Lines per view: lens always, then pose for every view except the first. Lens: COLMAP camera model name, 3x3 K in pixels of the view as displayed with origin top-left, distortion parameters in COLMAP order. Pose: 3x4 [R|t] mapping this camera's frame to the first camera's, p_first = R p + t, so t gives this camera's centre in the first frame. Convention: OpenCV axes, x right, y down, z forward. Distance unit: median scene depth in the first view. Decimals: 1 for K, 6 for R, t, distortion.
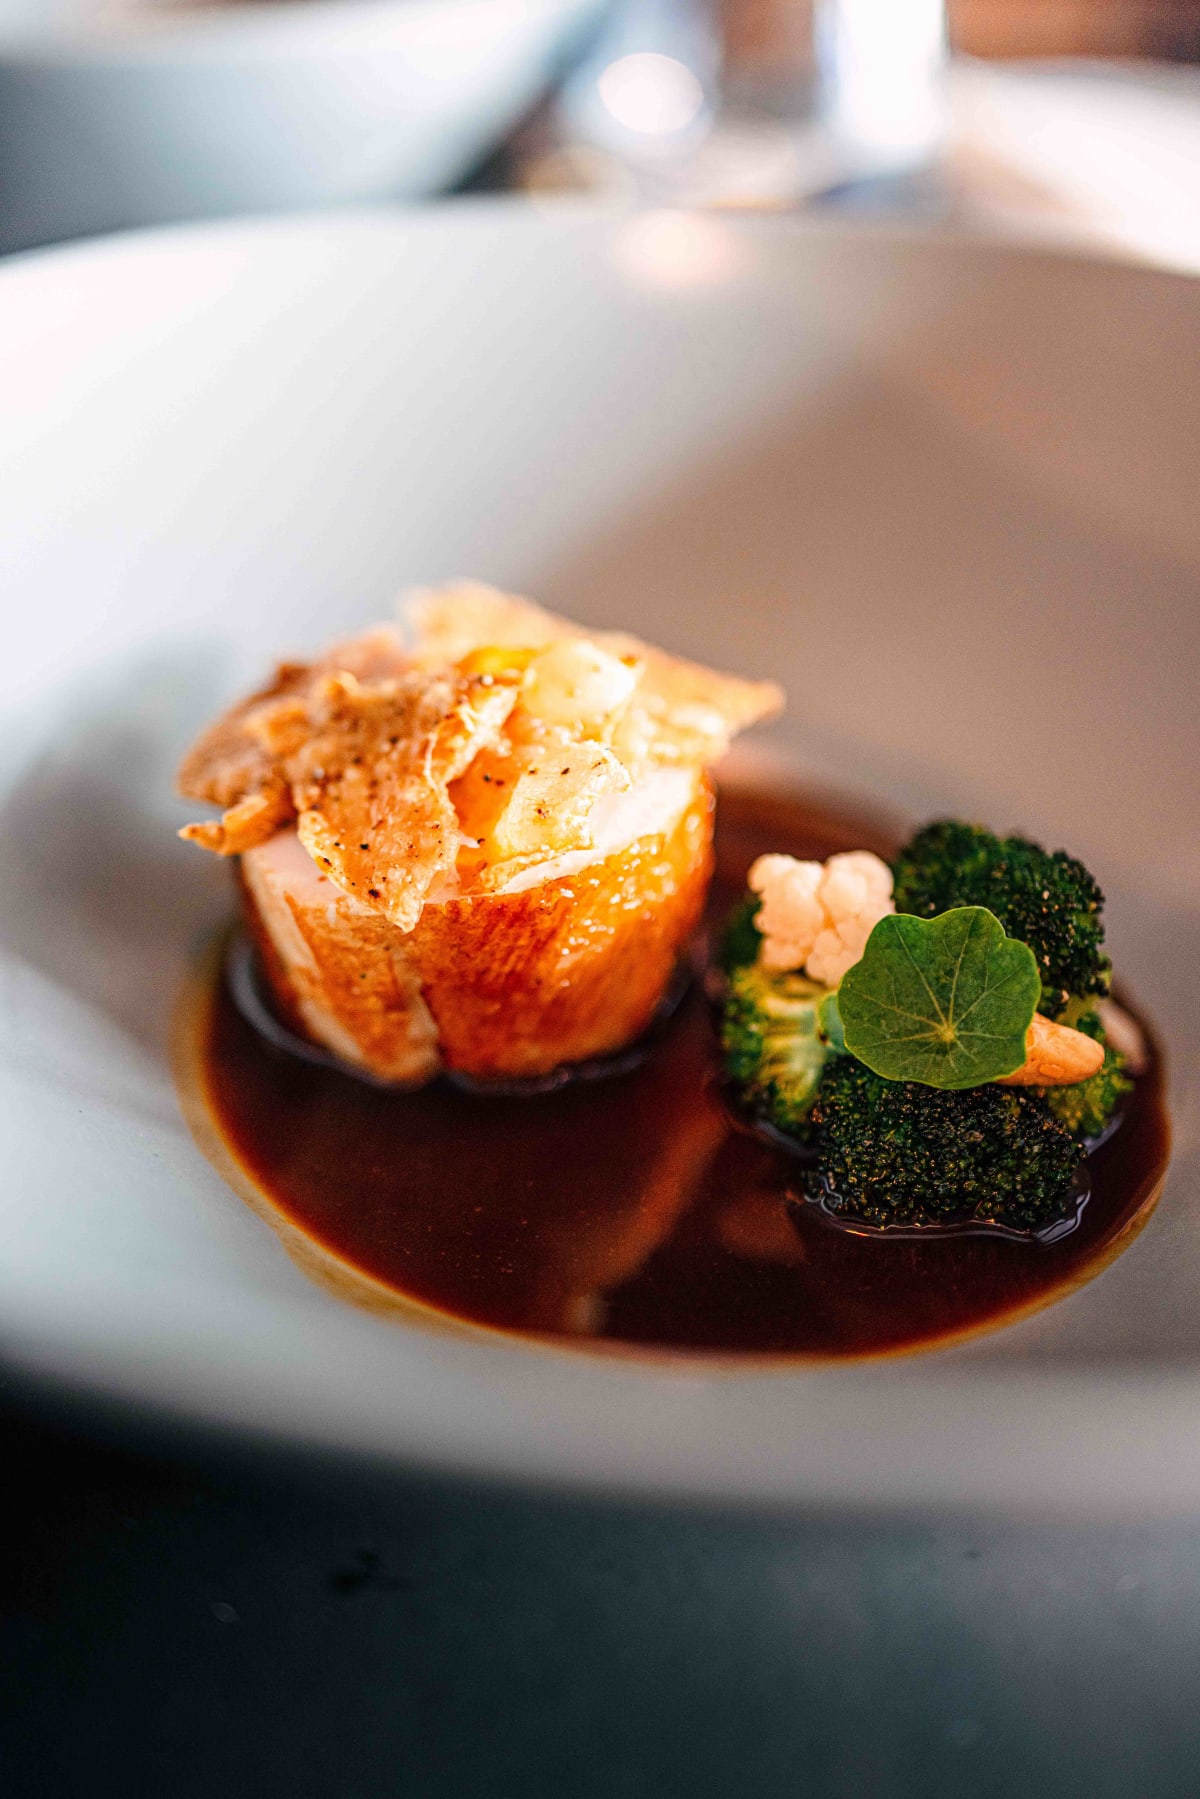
lens RADIAL K [[1995.3, 0, 564.0], [0, 1995.3, 904.2], [0, 0, 1]] dist [0.022531, 0.028676]
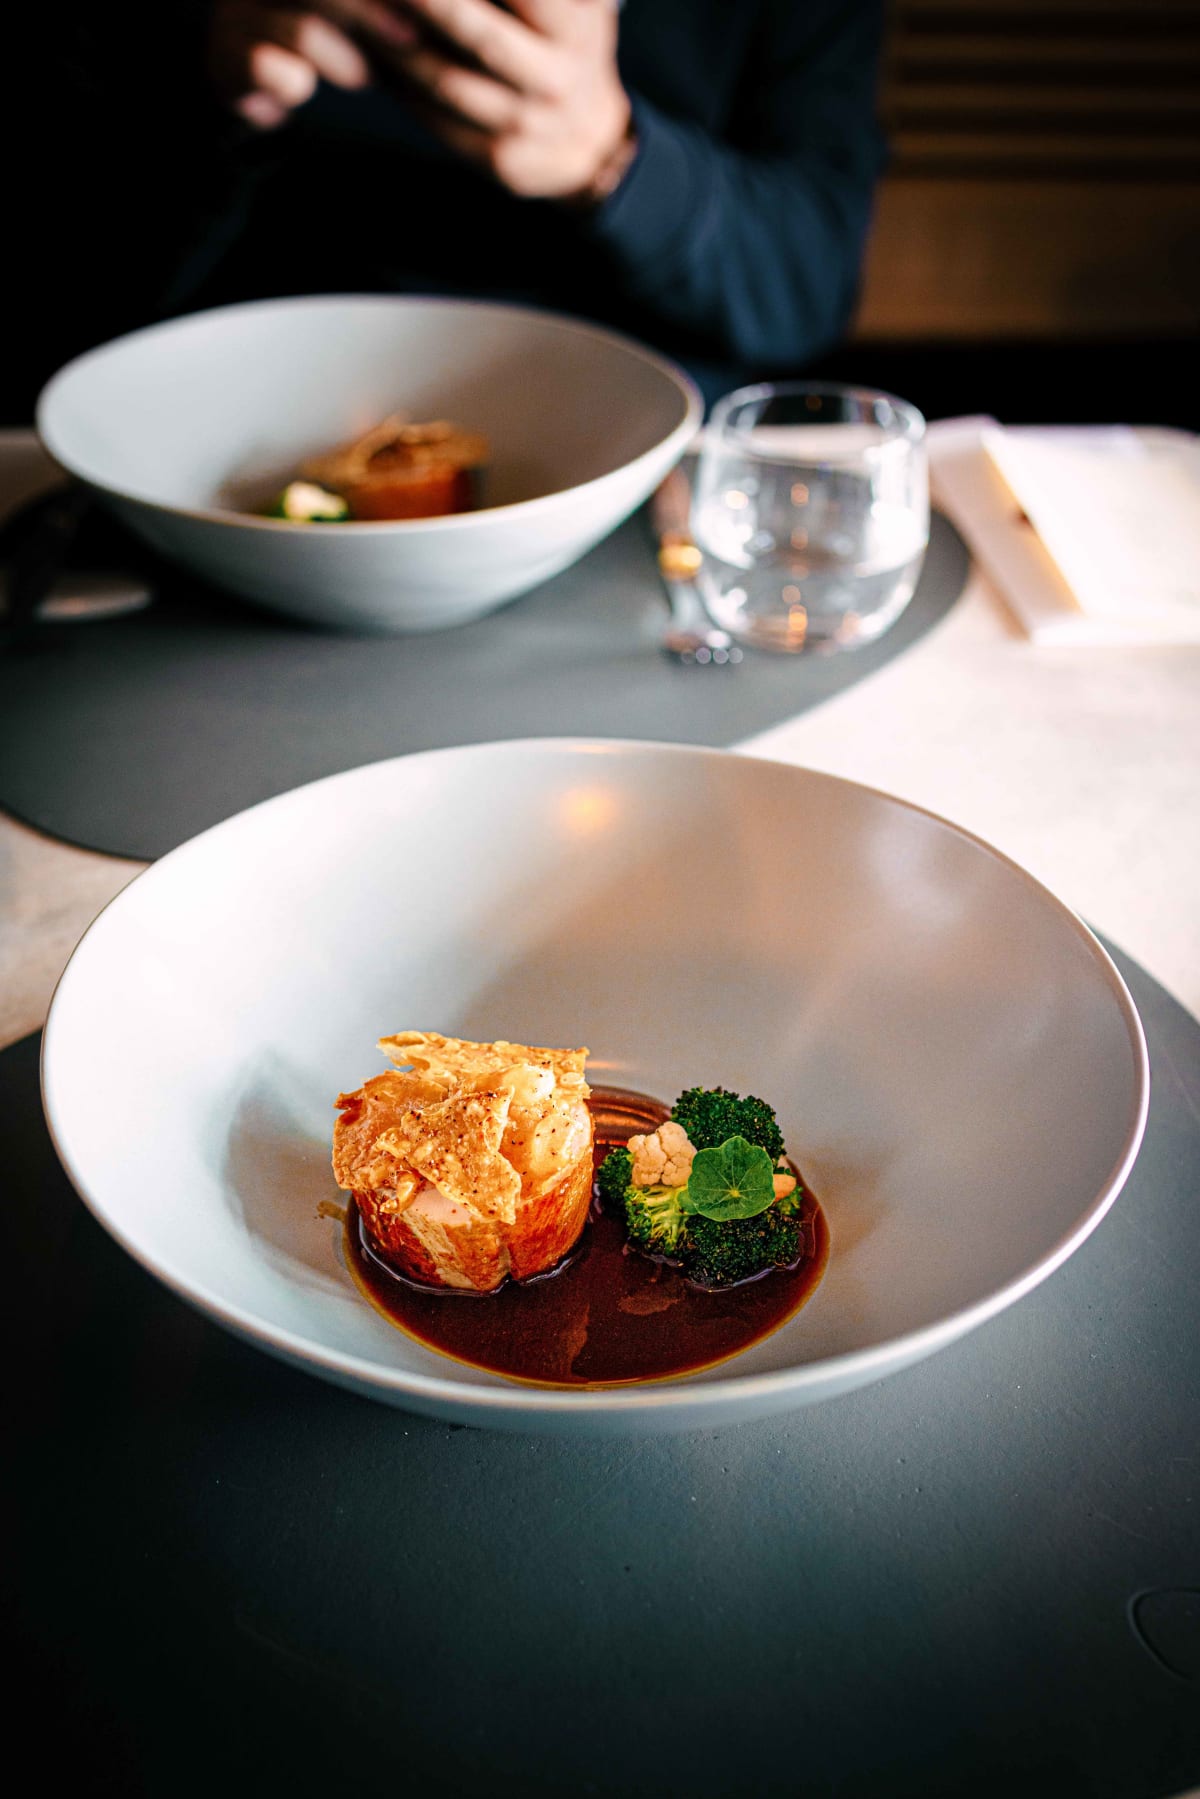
lens RADIAL K [[1995.3, 0, 564.0], [0, 1995.3, 904.2], [0, 0, 1]] dist [0.022531, 0.028676]
pose [[0.897766, -0.250606, 0.362233, -0.698258], [0.257538, 0.965806, 0.029891, -0.358098], [-0.357337, 0.066454, 0.931608, -1.023702]]
